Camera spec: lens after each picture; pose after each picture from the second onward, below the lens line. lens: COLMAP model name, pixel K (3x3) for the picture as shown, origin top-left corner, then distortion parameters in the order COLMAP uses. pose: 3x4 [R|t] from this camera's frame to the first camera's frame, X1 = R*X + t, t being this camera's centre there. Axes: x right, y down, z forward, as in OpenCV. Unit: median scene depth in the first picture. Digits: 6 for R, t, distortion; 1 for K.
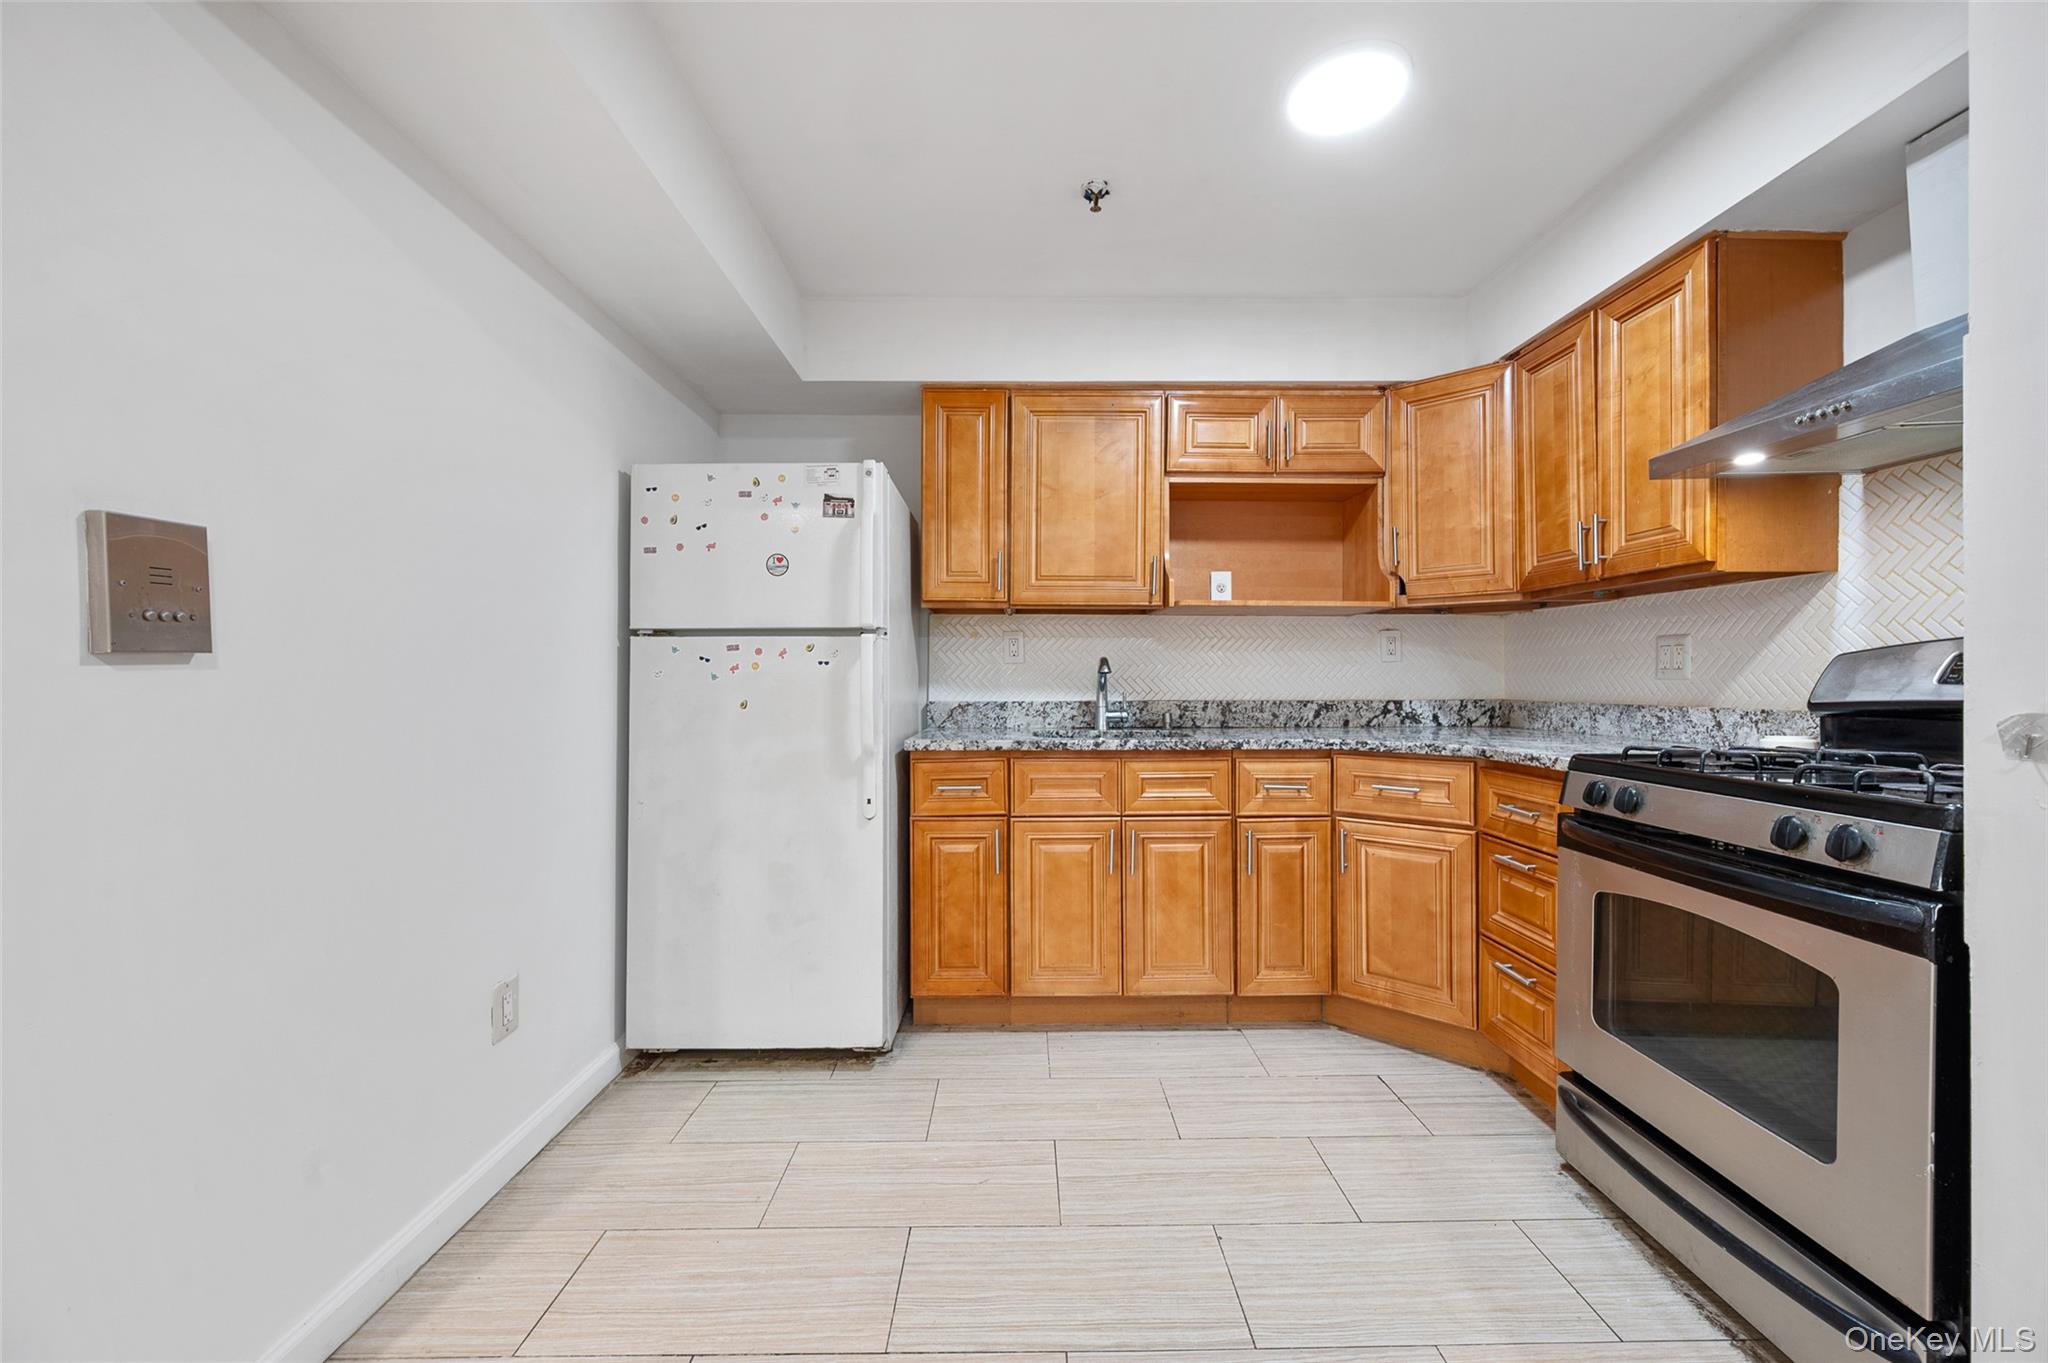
lens RADIAL K [[811.5, 0, 1030.3], [0, 811.5, 686.1], [0, 0, 1]] dist [-0.006681, -0.000338]
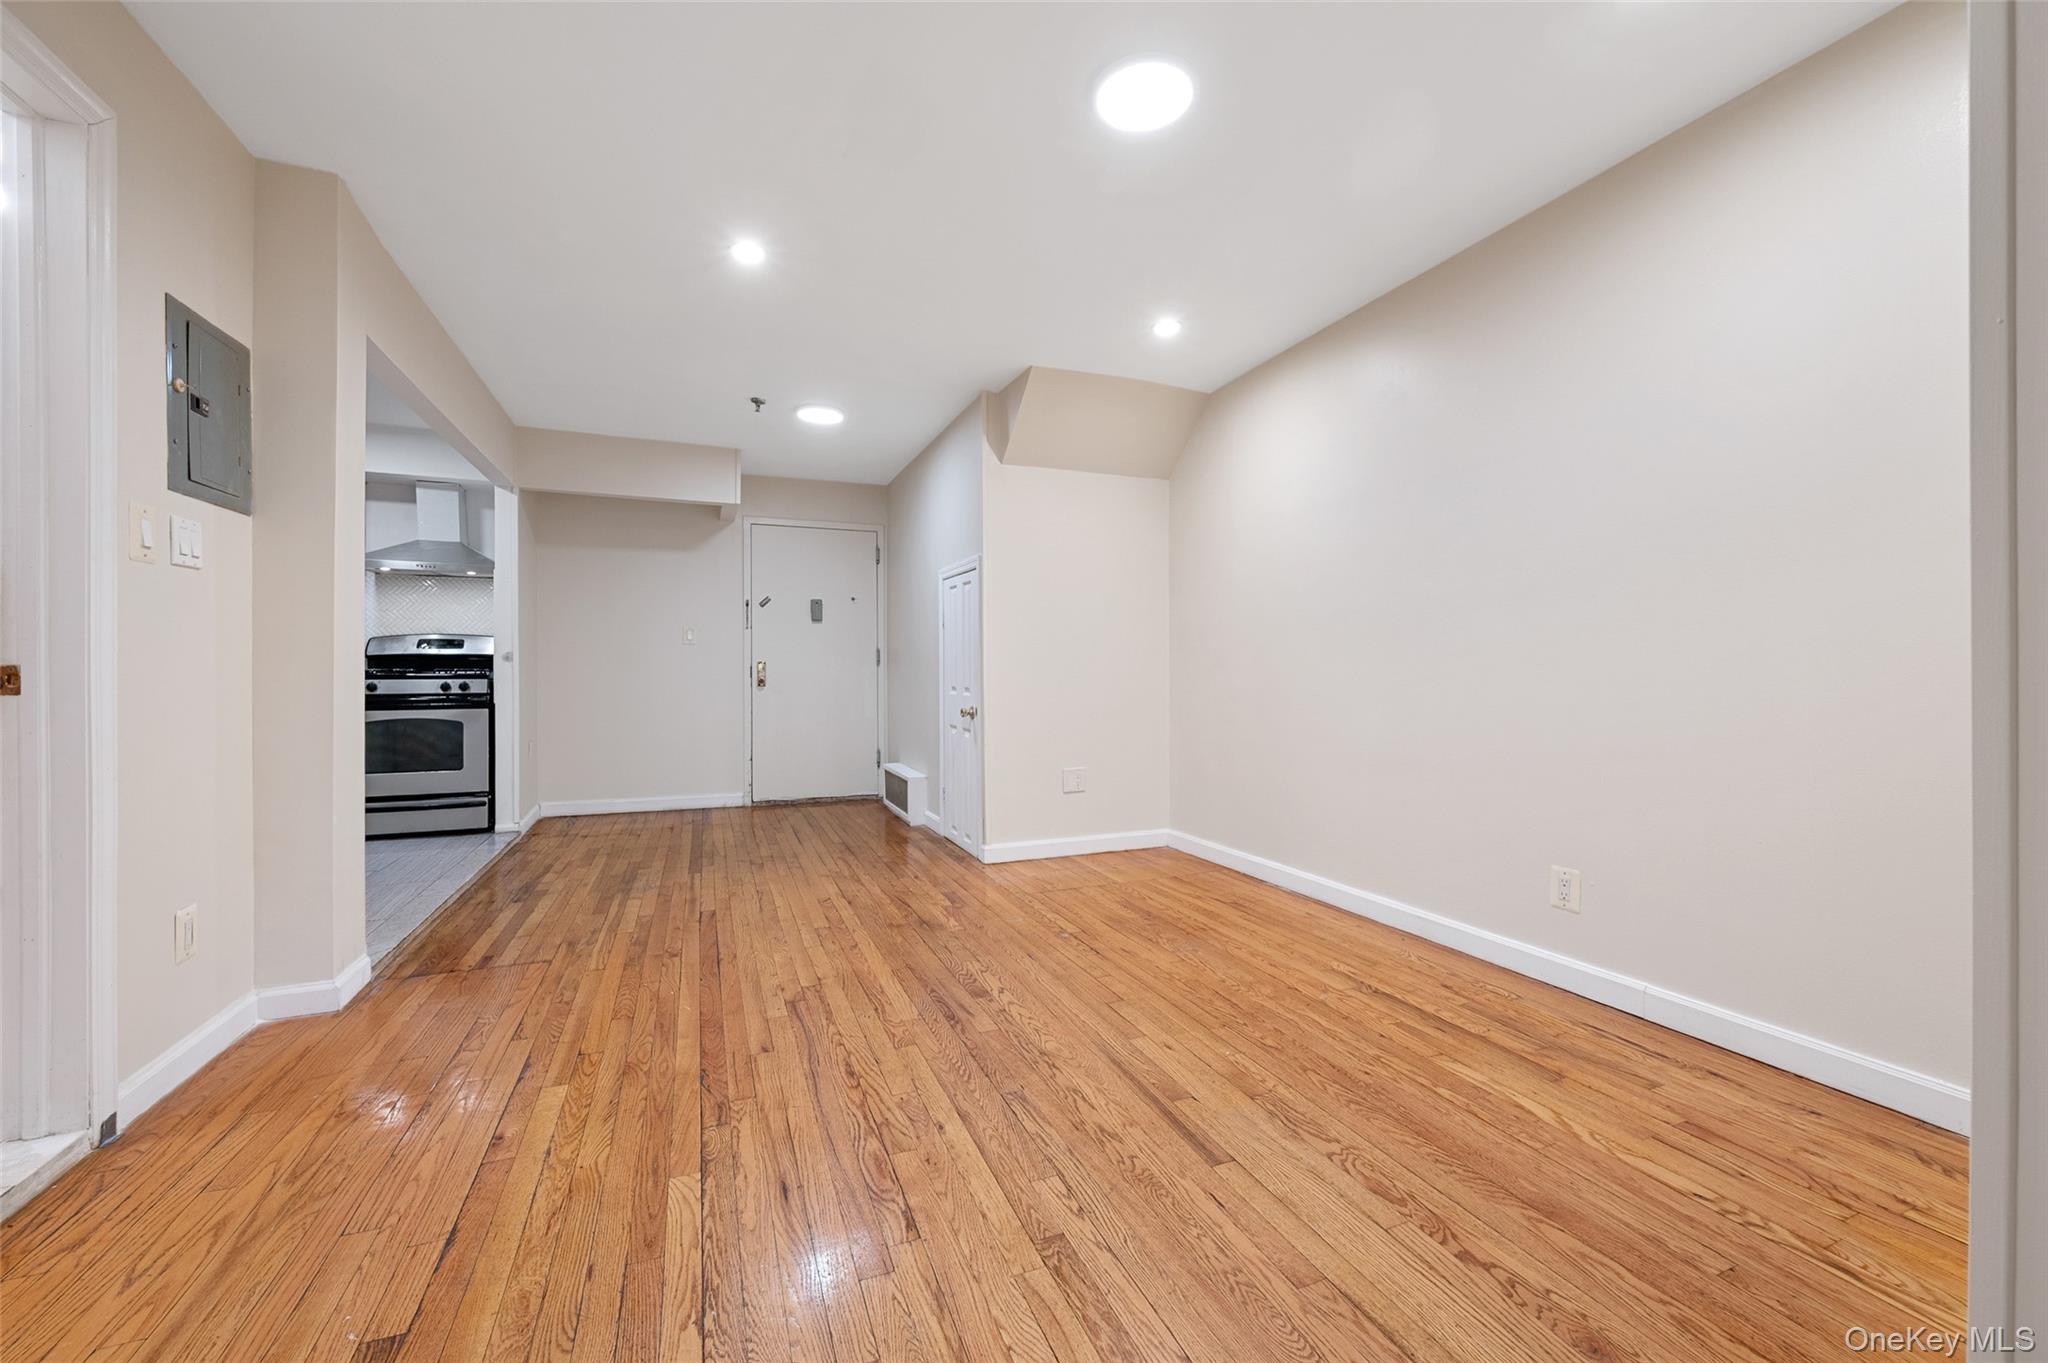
lens RADIAL K [[811.5, 0, 1025.8], [0, 811.5, 673.1], [0, 0, 1]] dist [-0.006681, -0.000338]
pose [[-0.363650, -0.001216, 0.931535, -1.871767], [0.004320, 0.999986, 0.002992, 0.066162], [-0.931526, 0.005112, -0.363640, -0.061077]]
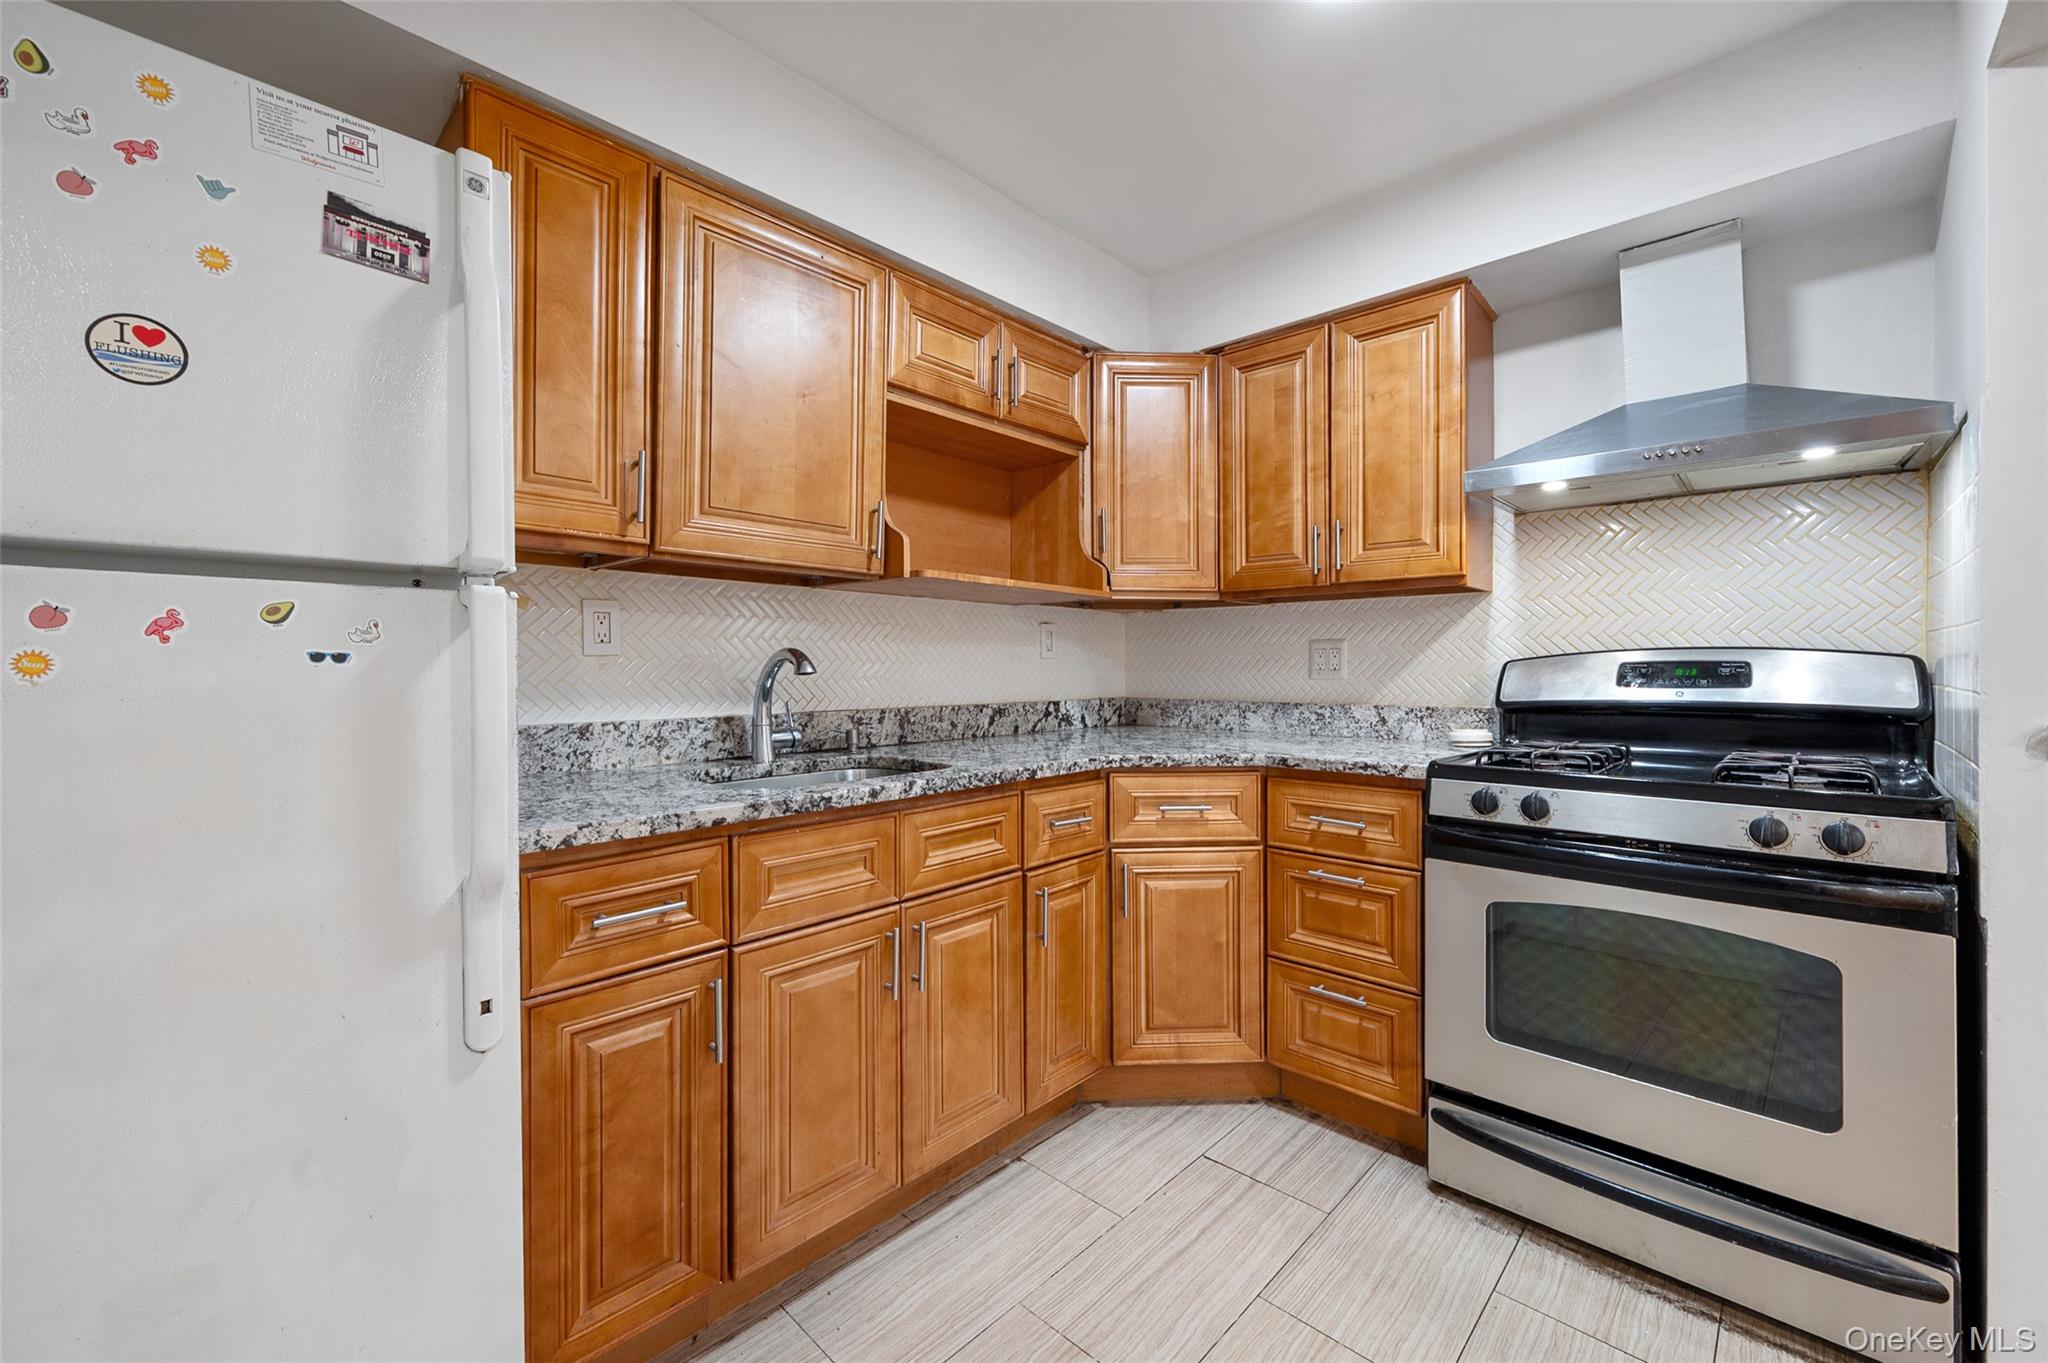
lens RADIAL K [[811.5, 0, 1029.9], [0, 811.5, 666.3], [0, 0, 1]] dist [-0.006681, -0.000338]
pose [[0.701751, 0.002365, 0.712418, -0.287288], [0.004808, 0.999956, -0.008055, -0.019518], [-0.712406, 0.009077, 0.701709, 0.519515]]
